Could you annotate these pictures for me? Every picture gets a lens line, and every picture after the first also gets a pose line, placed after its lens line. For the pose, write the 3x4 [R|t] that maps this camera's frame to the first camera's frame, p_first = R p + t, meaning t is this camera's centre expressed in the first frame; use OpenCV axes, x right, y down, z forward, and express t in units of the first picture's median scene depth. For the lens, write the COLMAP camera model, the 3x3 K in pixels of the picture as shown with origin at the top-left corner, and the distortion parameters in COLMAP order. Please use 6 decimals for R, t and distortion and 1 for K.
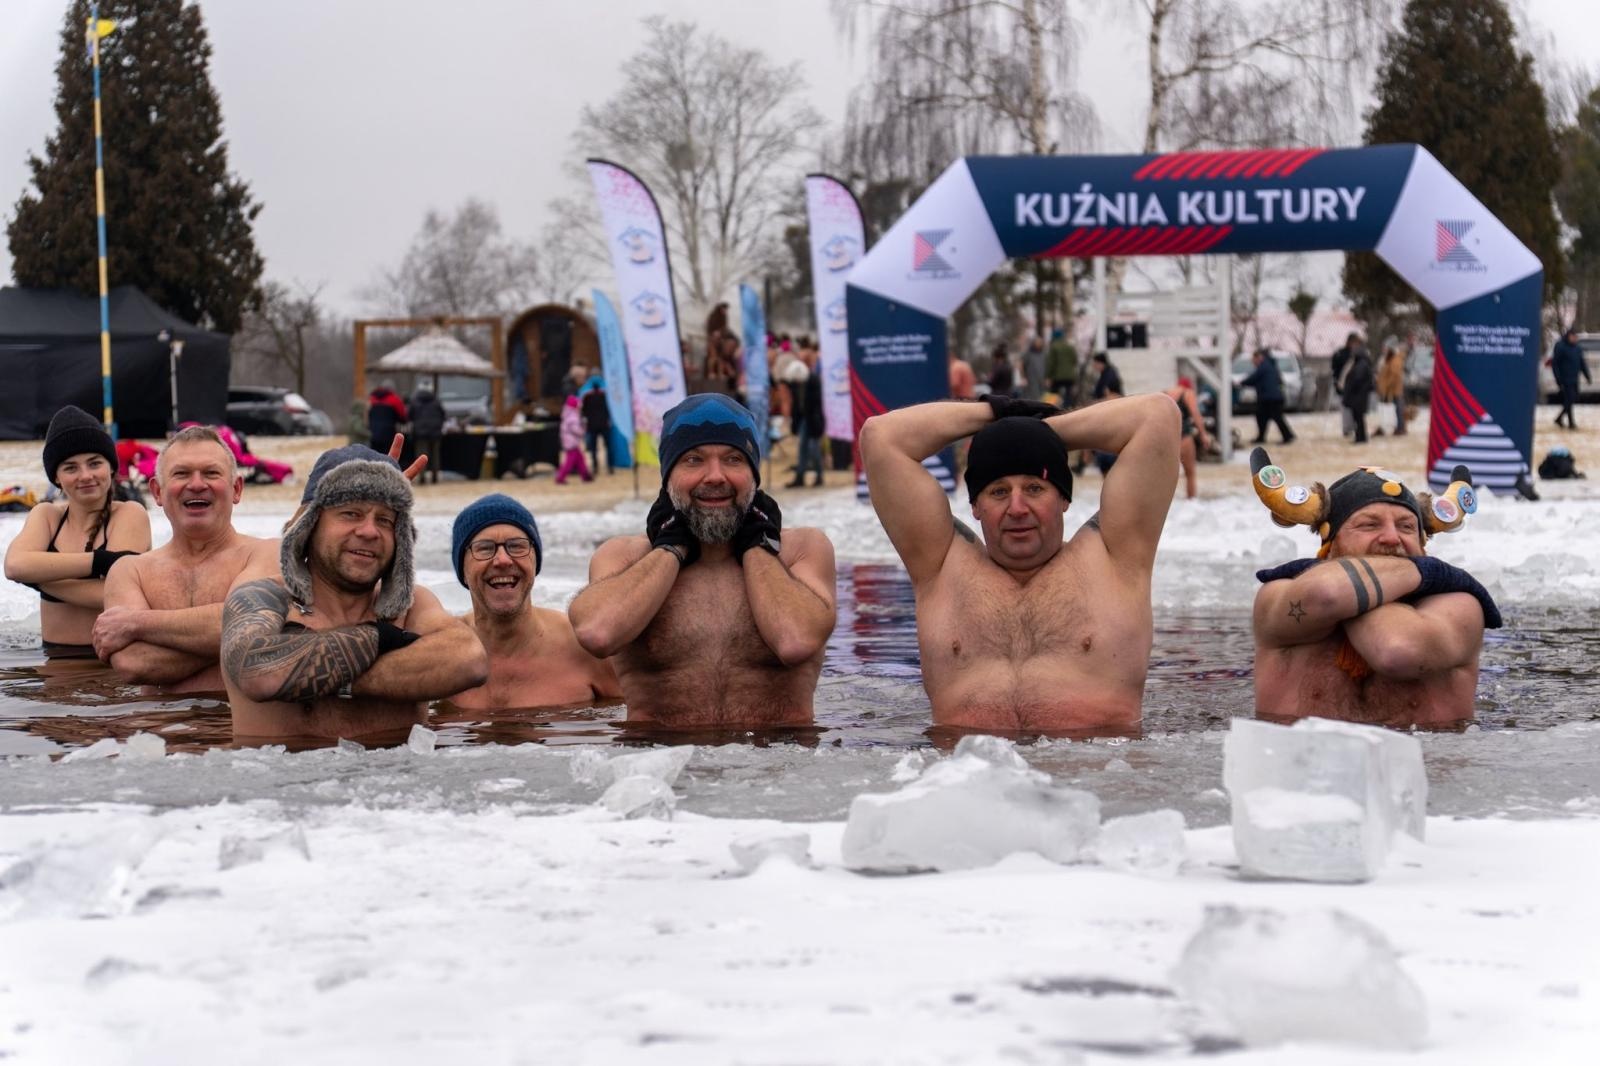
lens RADIAL K [[3259.8, 0, 779.3], [0, 3259.8, 508.4], [0, 0, 1]] dist [0.063554, 0.000000]
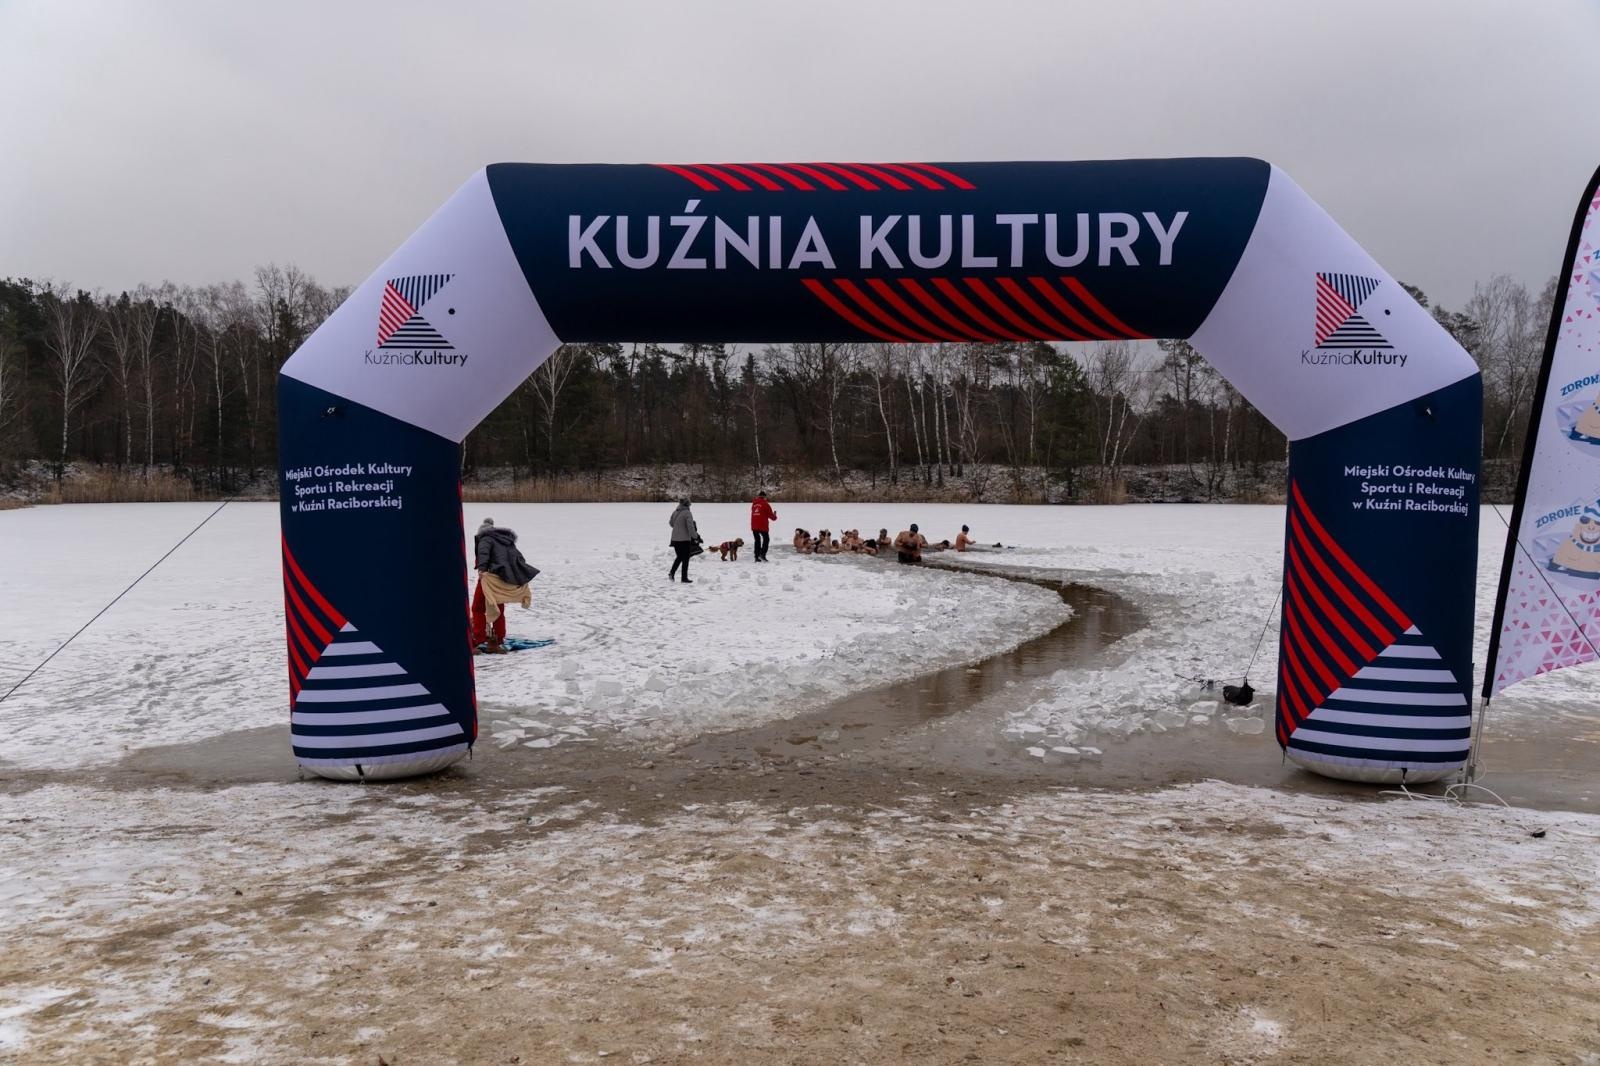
lens RADIAL K [[1358.0, 0, 792.9], [0, 1358.0, 507.5], [0, 0, 1]] dist [-0.041727, -0.001175]
pose [[0.998517, 0.020662, 0.050370, 0.076654], [-0.015135, 0.994065, -0.107726, -0.016905], [-0.052297, 0.106804, 0.992904, 0.590382]]
